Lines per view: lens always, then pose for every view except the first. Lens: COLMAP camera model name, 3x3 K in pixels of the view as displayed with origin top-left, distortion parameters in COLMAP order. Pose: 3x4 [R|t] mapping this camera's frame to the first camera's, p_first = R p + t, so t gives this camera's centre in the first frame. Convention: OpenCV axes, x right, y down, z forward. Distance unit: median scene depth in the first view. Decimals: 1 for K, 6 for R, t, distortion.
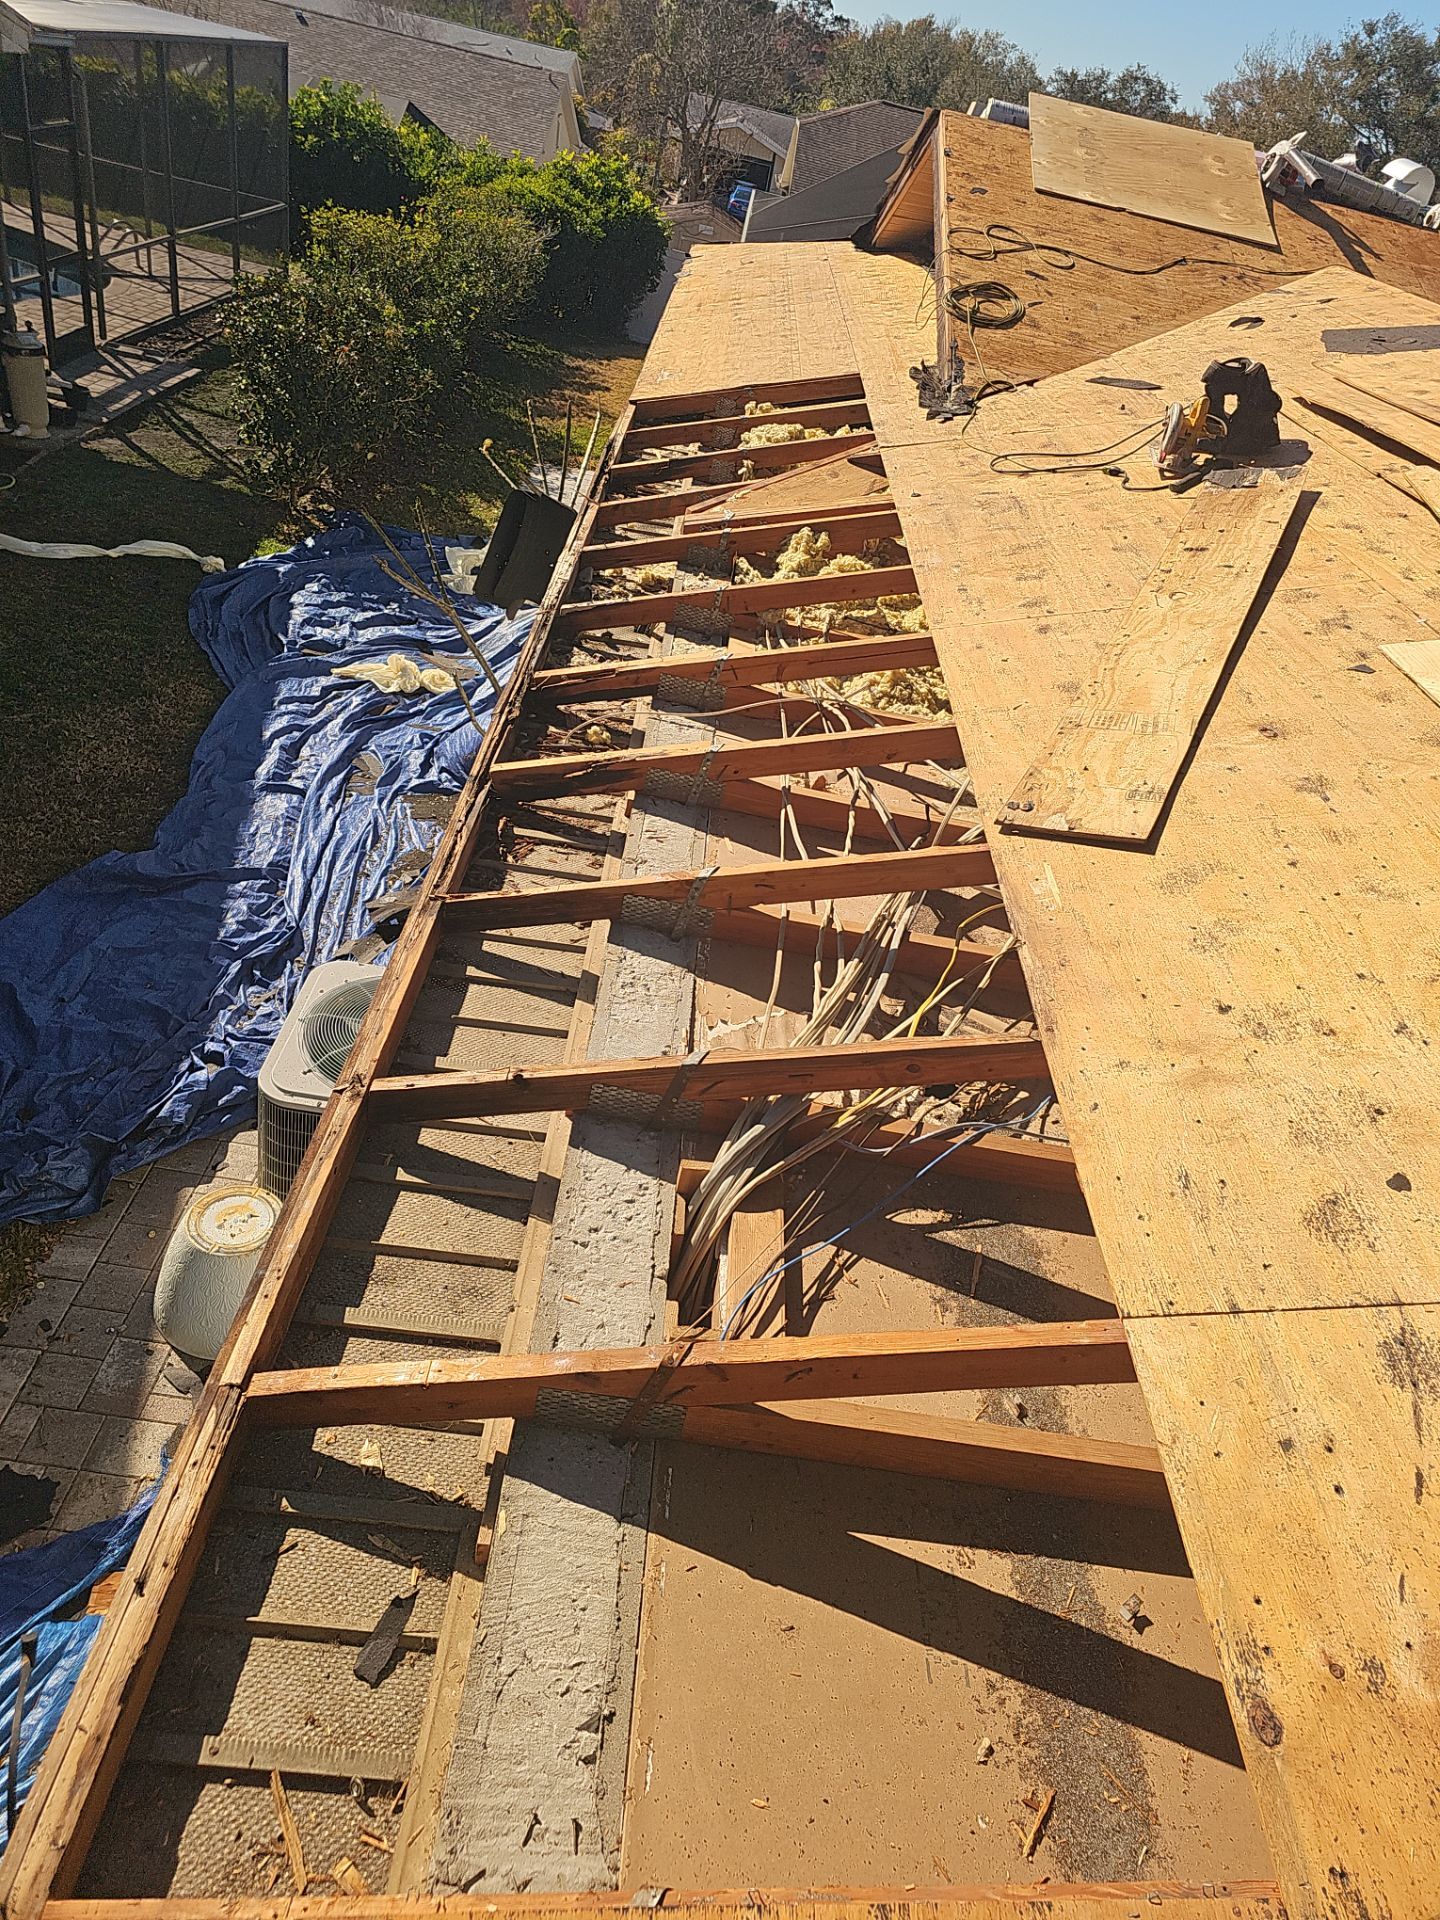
lens RADIAL K [[1256.7, 0, 737.5], [0, 1256.7, 958.8], [0, 0, 1]] dist [0.052071, -0.051133]
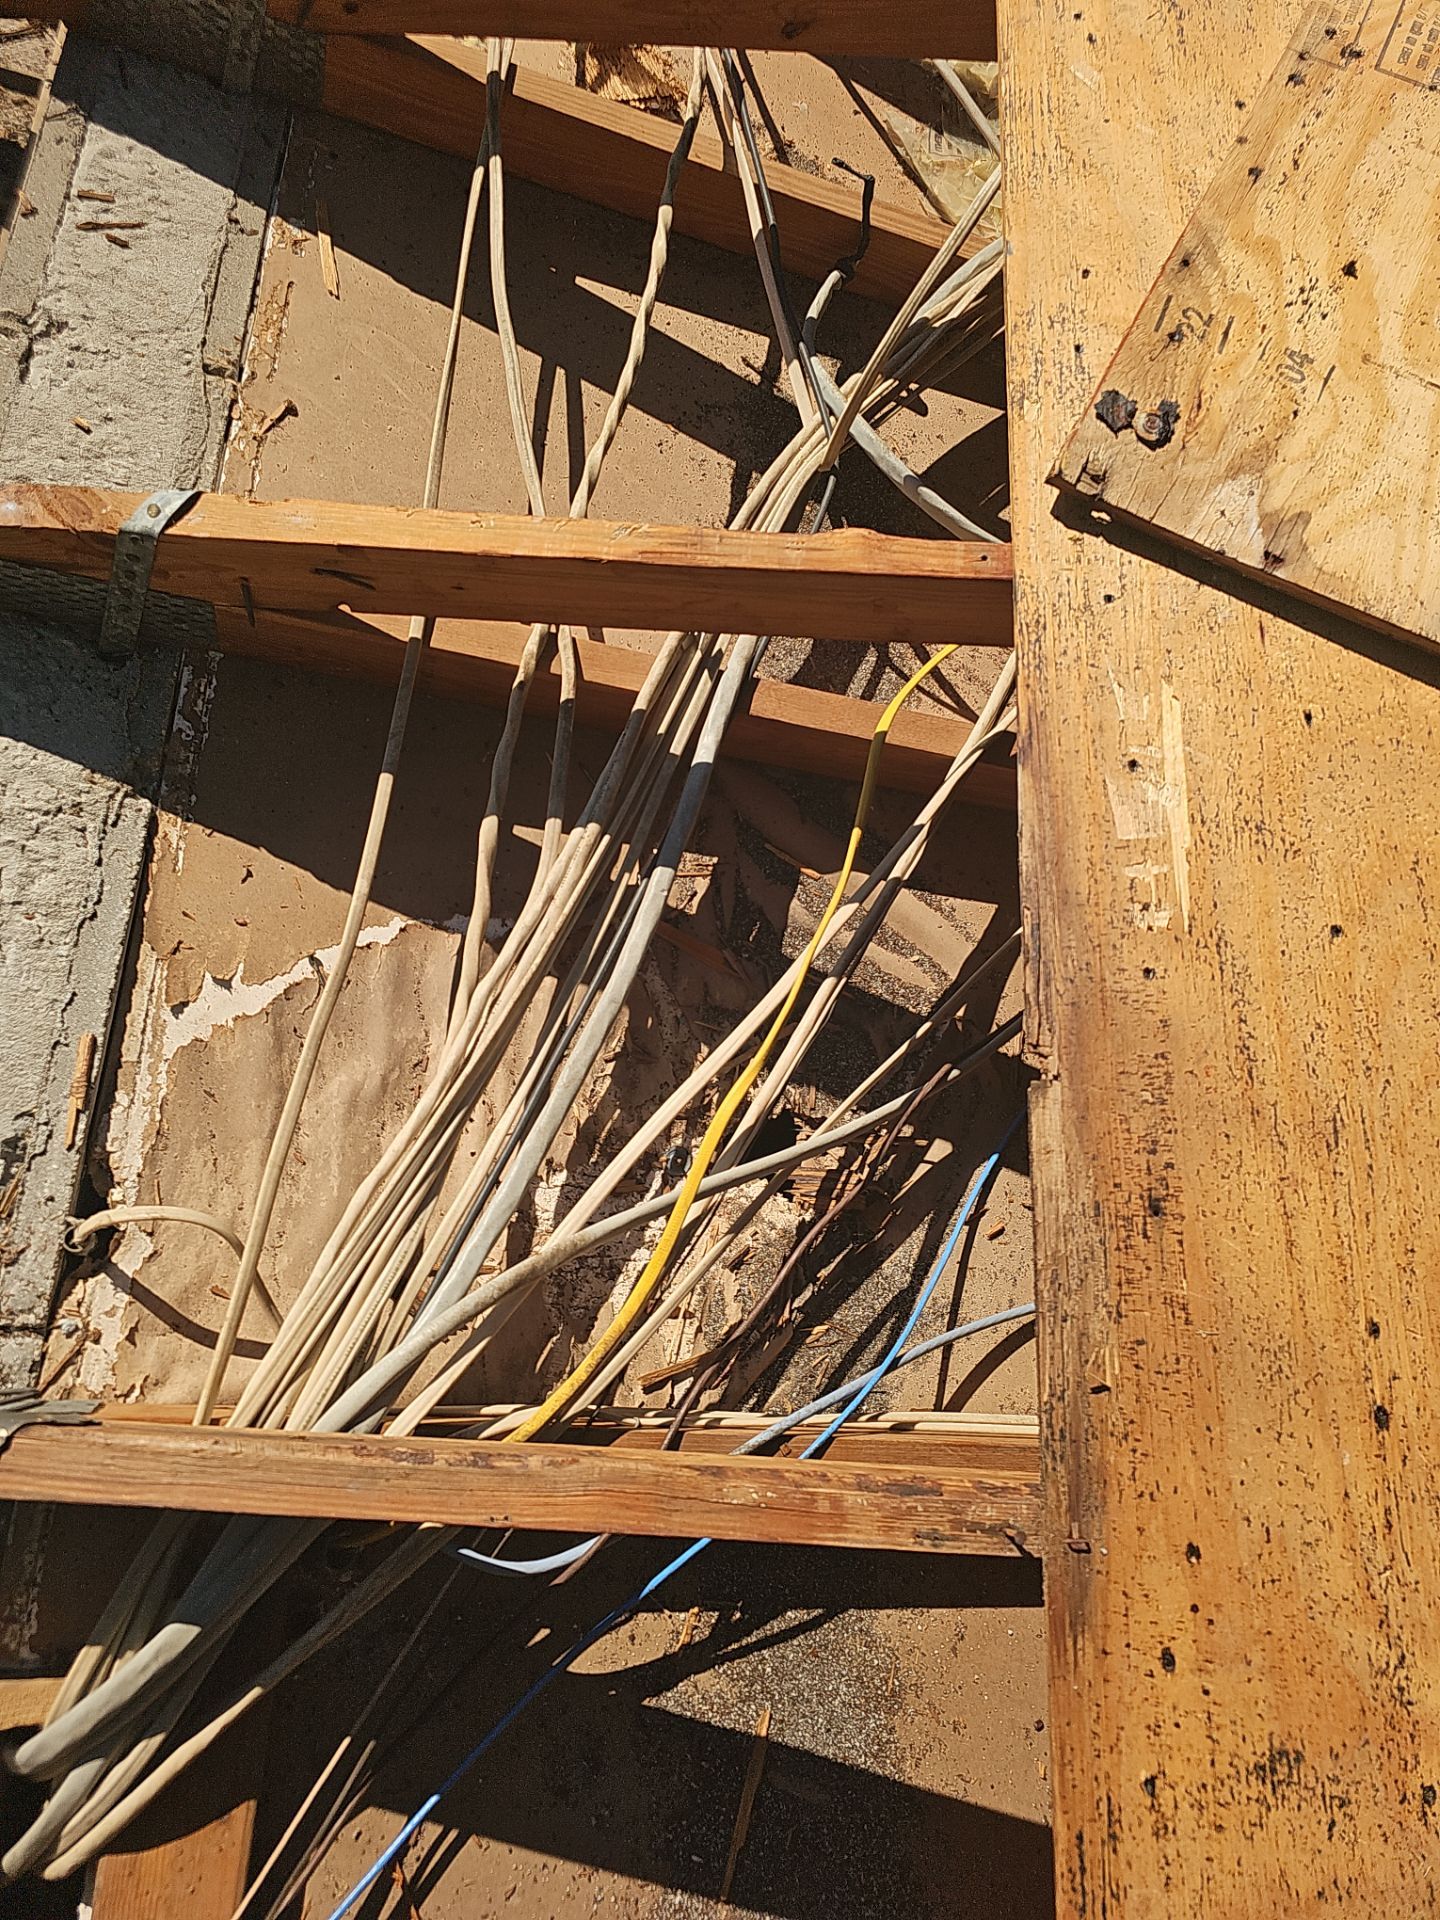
lens RADIAL K [[1224.0, 0, 719.6], [0, 1224.0, 948.8], [0, 0, 1]] dist [0.046836, -0.043778]
pose [[0.990766, 0.061639, 0.120757, 0.035103], [-0.121837, 0.795508, 0.593568, -0.074080], [-0.059477, -0.602800, 0.795673, 0.264826]]
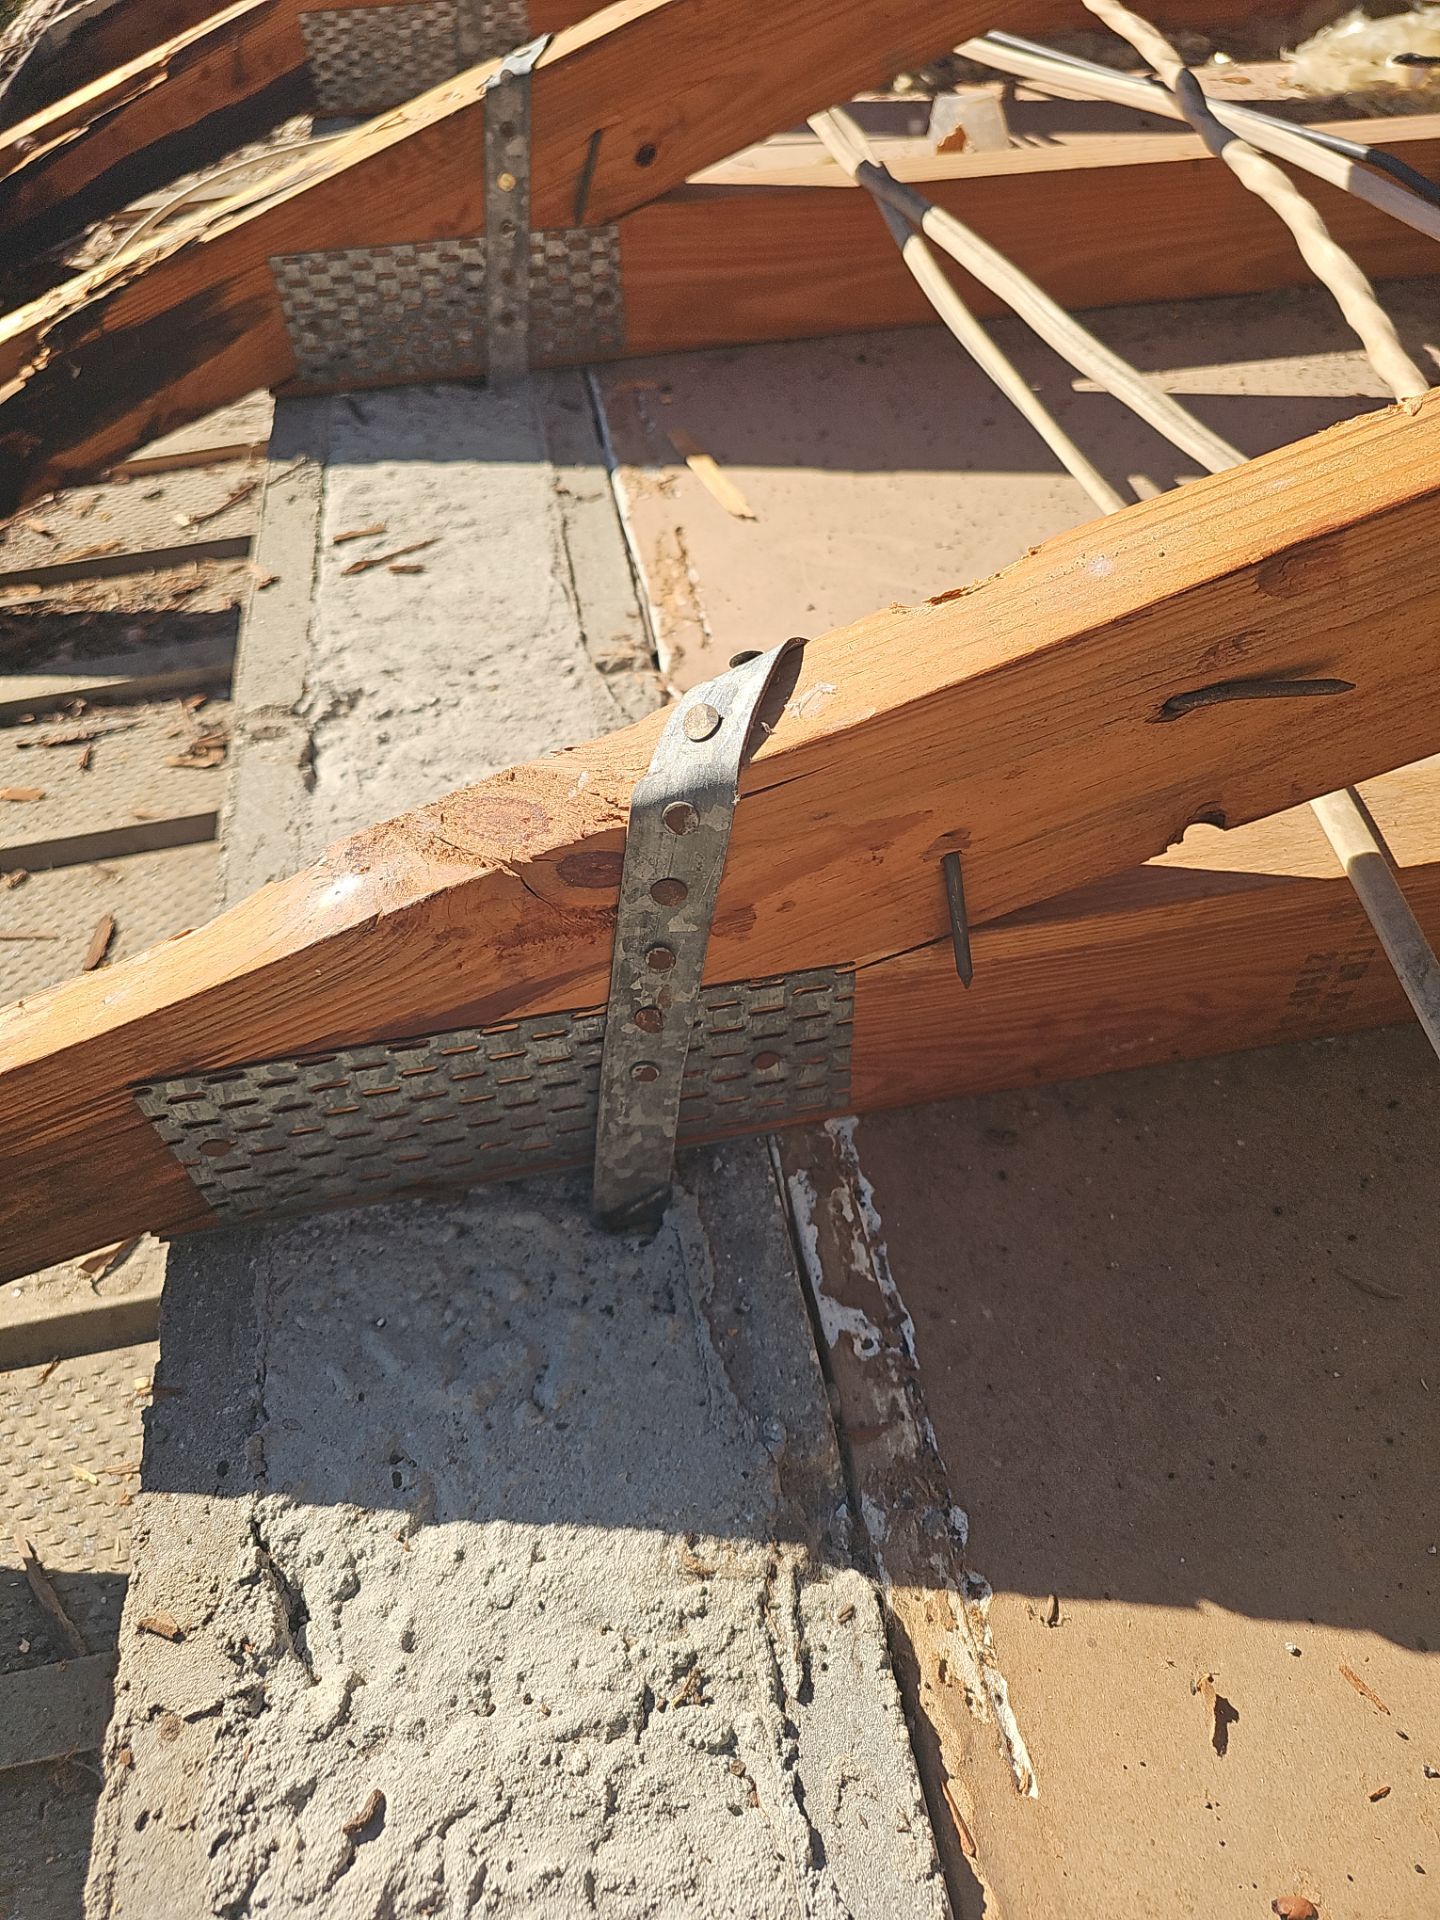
lens RADIAL K [[1268.4, 0, 720.0], [0, 1268.4, 960.0], [0, 0, 1]] dist [-0.003911, -0.001559]
pose [[0.953184, -0.298585, -0.047828, -0.009670], [0.301455, 0.925834, 0.227938, -0.029768], [-0.023778, -0.231685, 0.972500, 0.350385]]
